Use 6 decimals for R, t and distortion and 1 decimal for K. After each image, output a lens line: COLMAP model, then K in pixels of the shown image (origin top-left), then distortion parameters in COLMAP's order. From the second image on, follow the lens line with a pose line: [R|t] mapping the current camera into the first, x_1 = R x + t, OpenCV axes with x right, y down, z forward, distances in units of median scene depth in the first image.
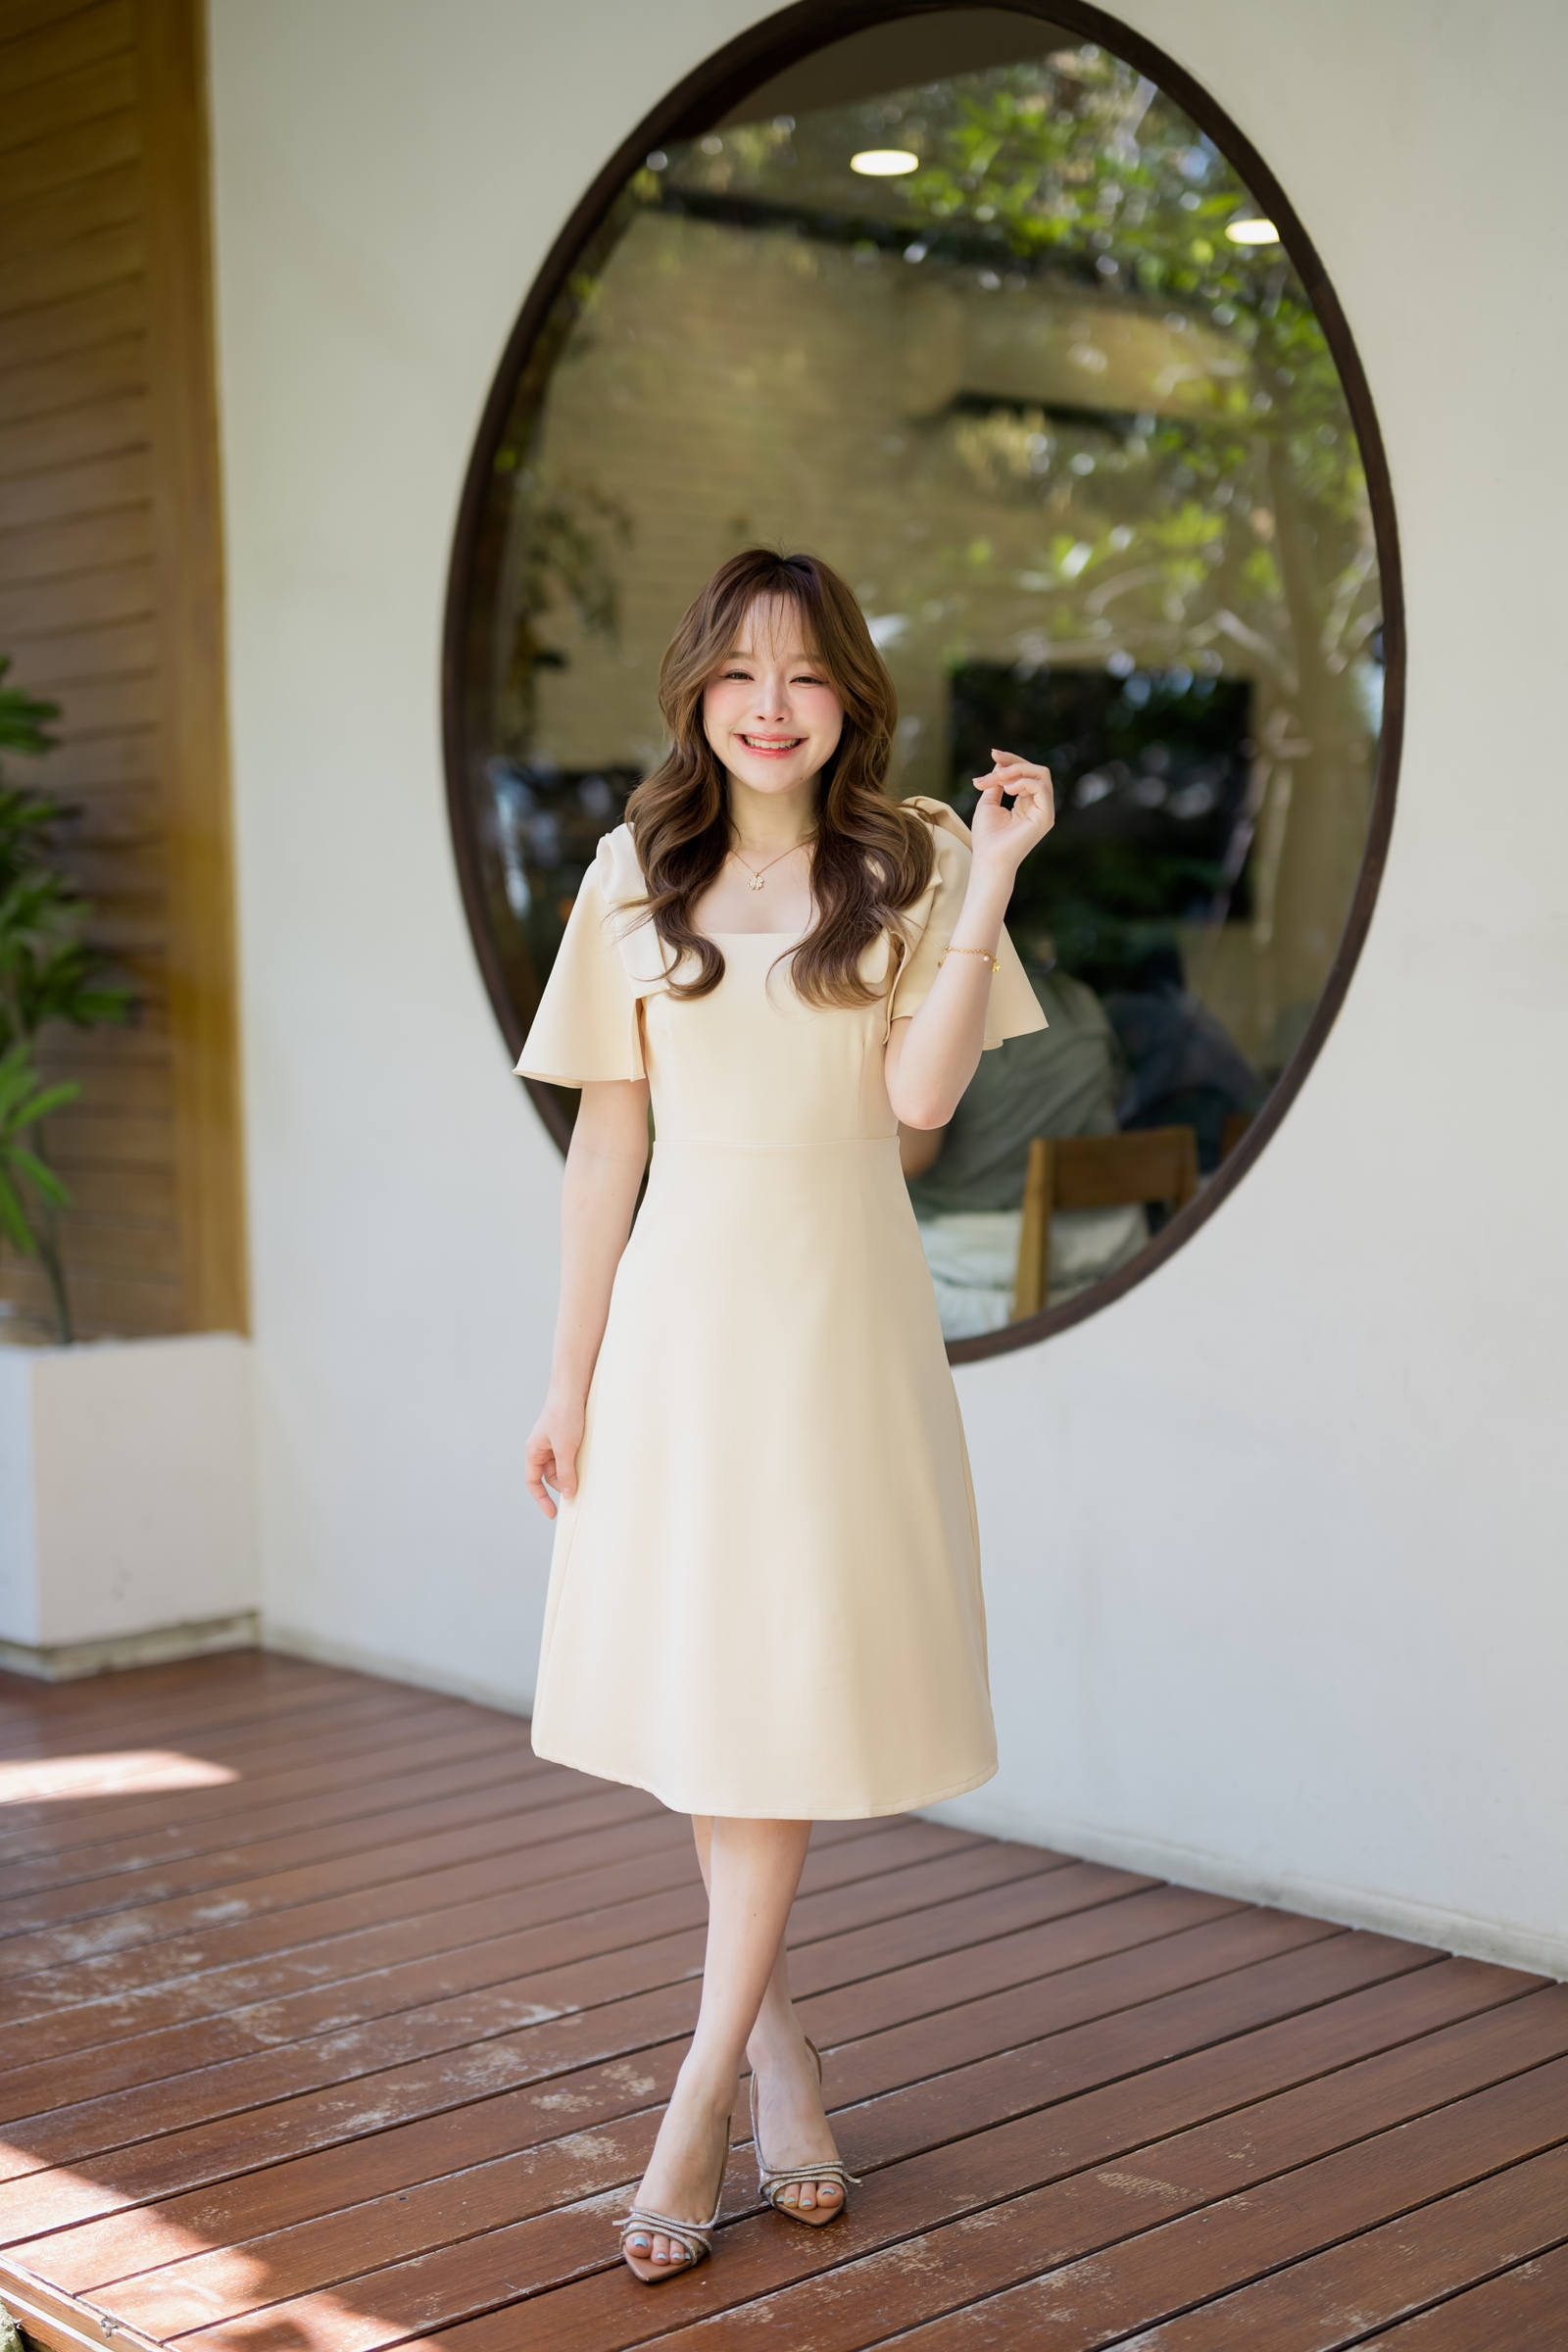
lens RADIAL K [[3405.3, 0, 782.8], [0, 3405.3, 1173.2], [0, 0, 1]] dist [0.008212, 0.000000]
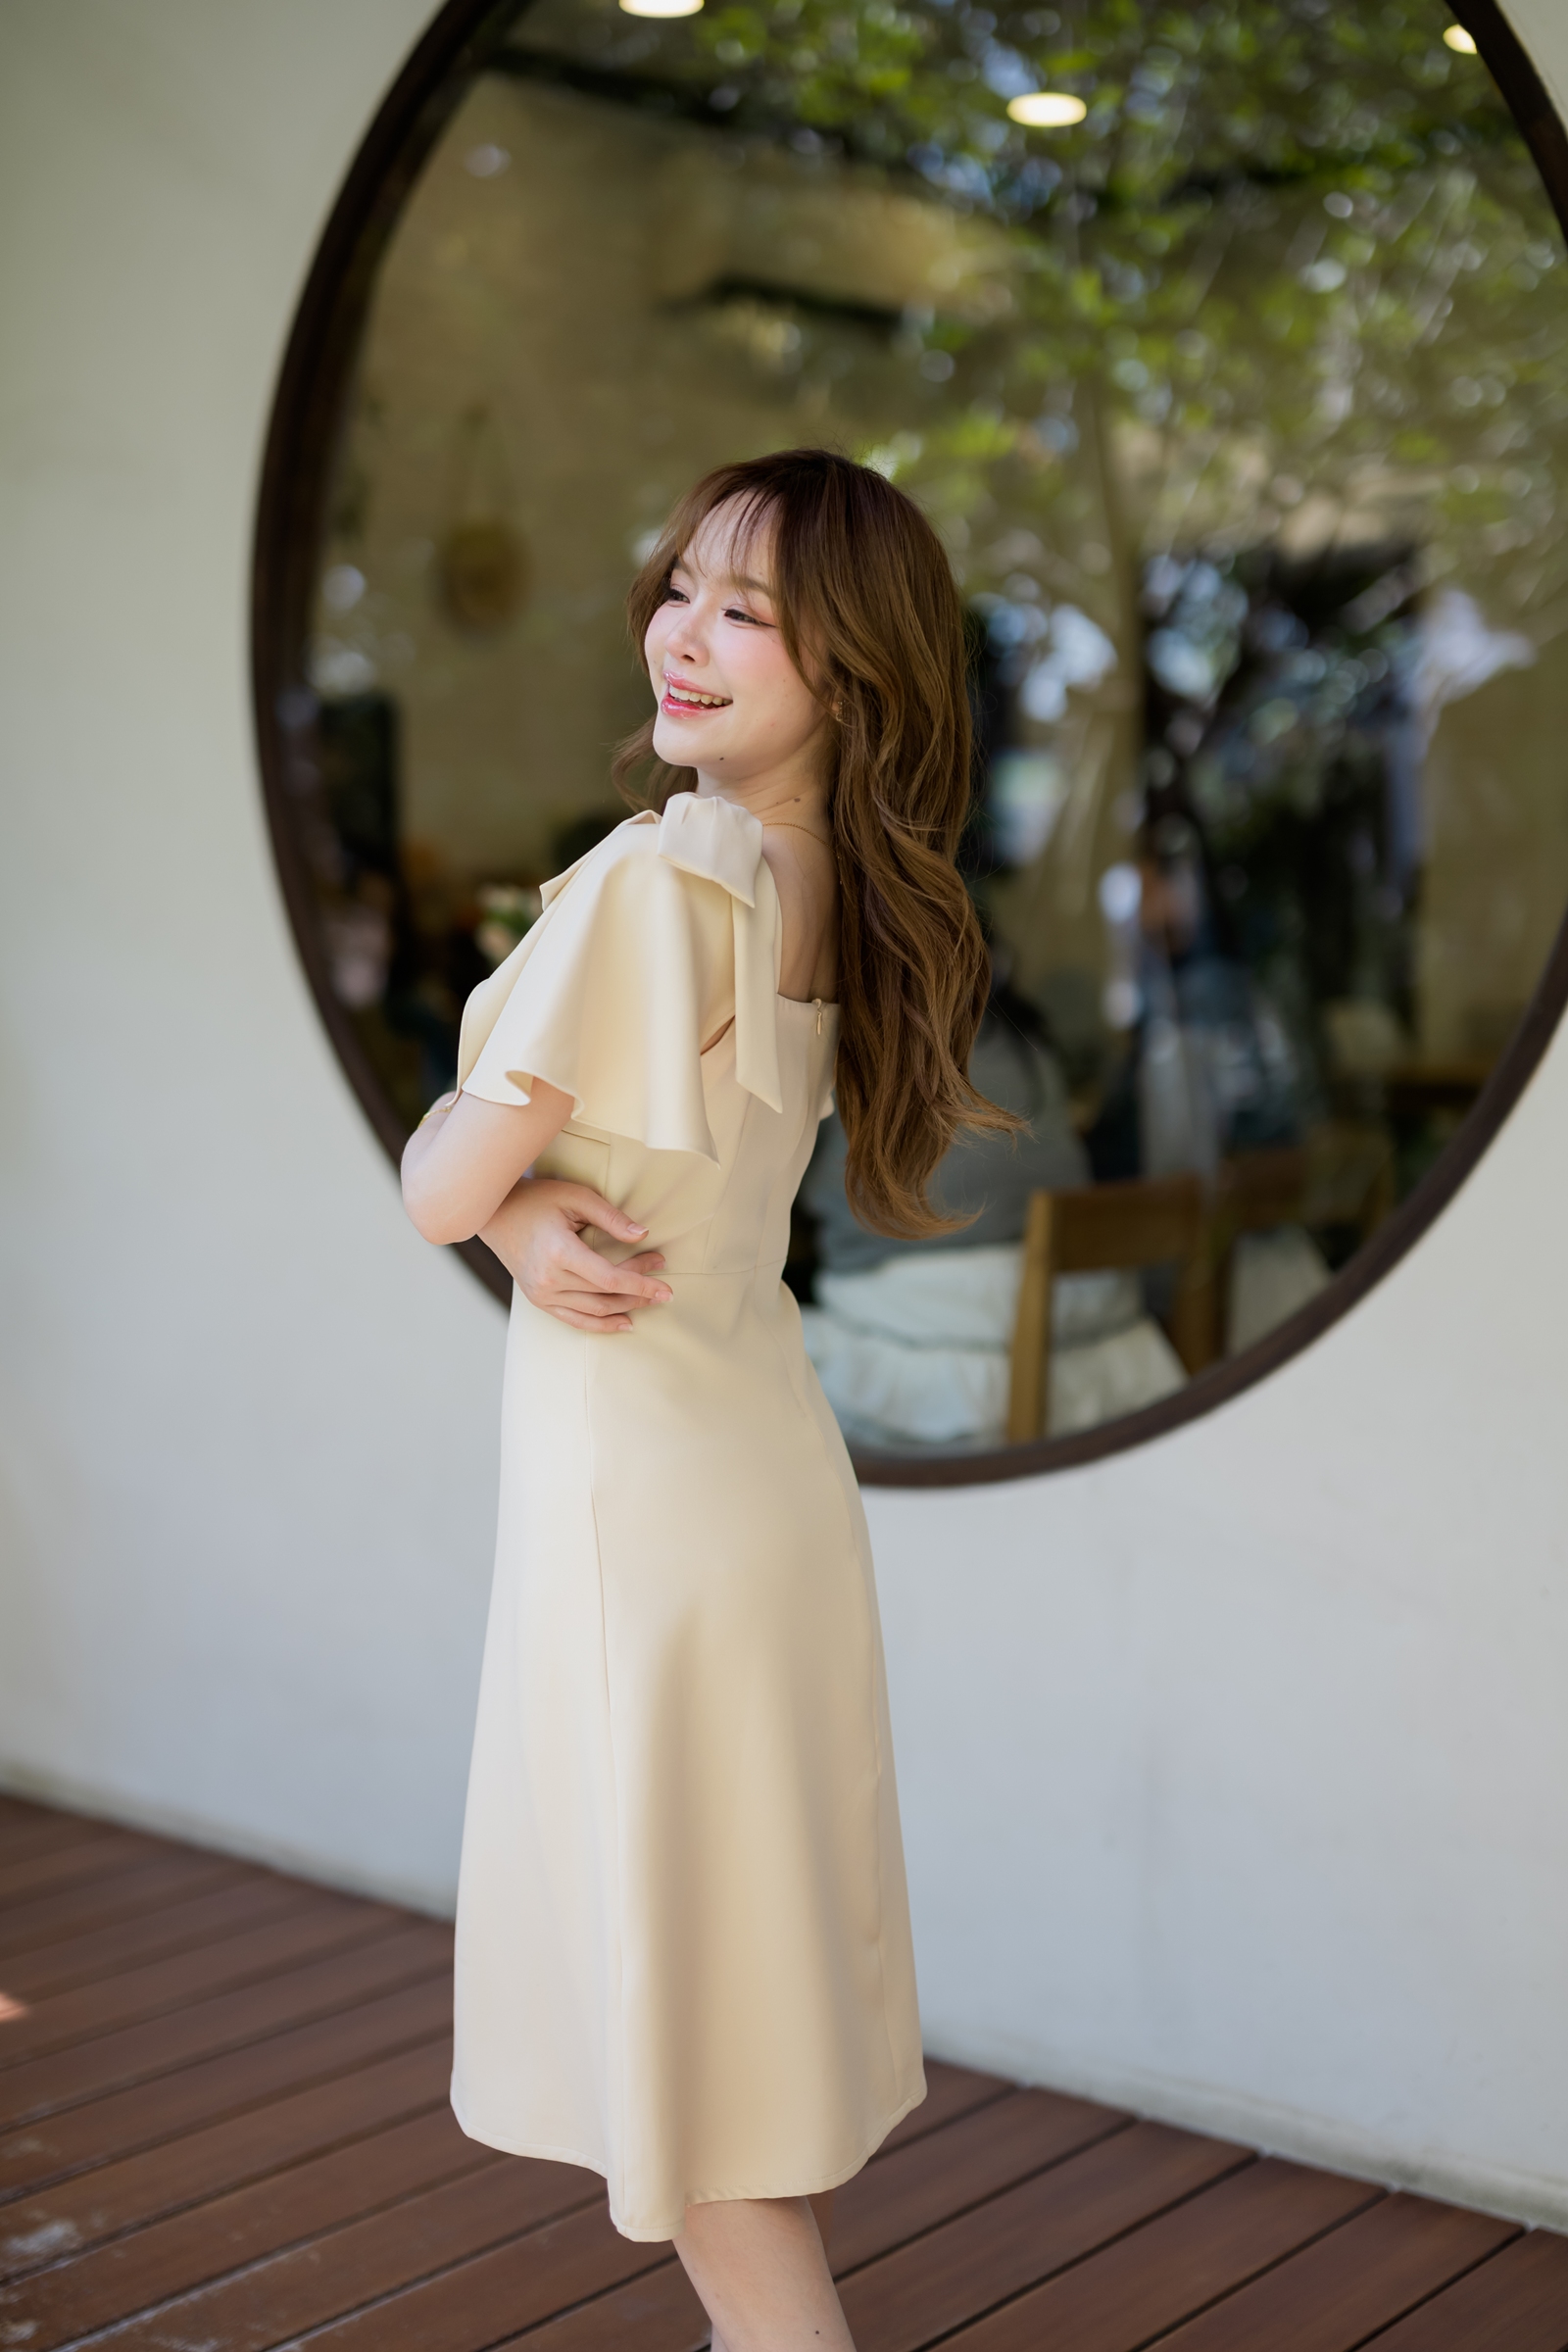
lens RADIAL K [[3405.3, 0, 797.8], [0, 3405.3, 1182.3], [0, 0, 1]] dist [0.008212, 0.000000]
pose [[0.989261, 0.005345, 0.146063, -0.106489], [-0.009357, 0.999597, 0.026799, -0.035970], [-0.145861, -0.027878, 0.988912, 0.231376]]
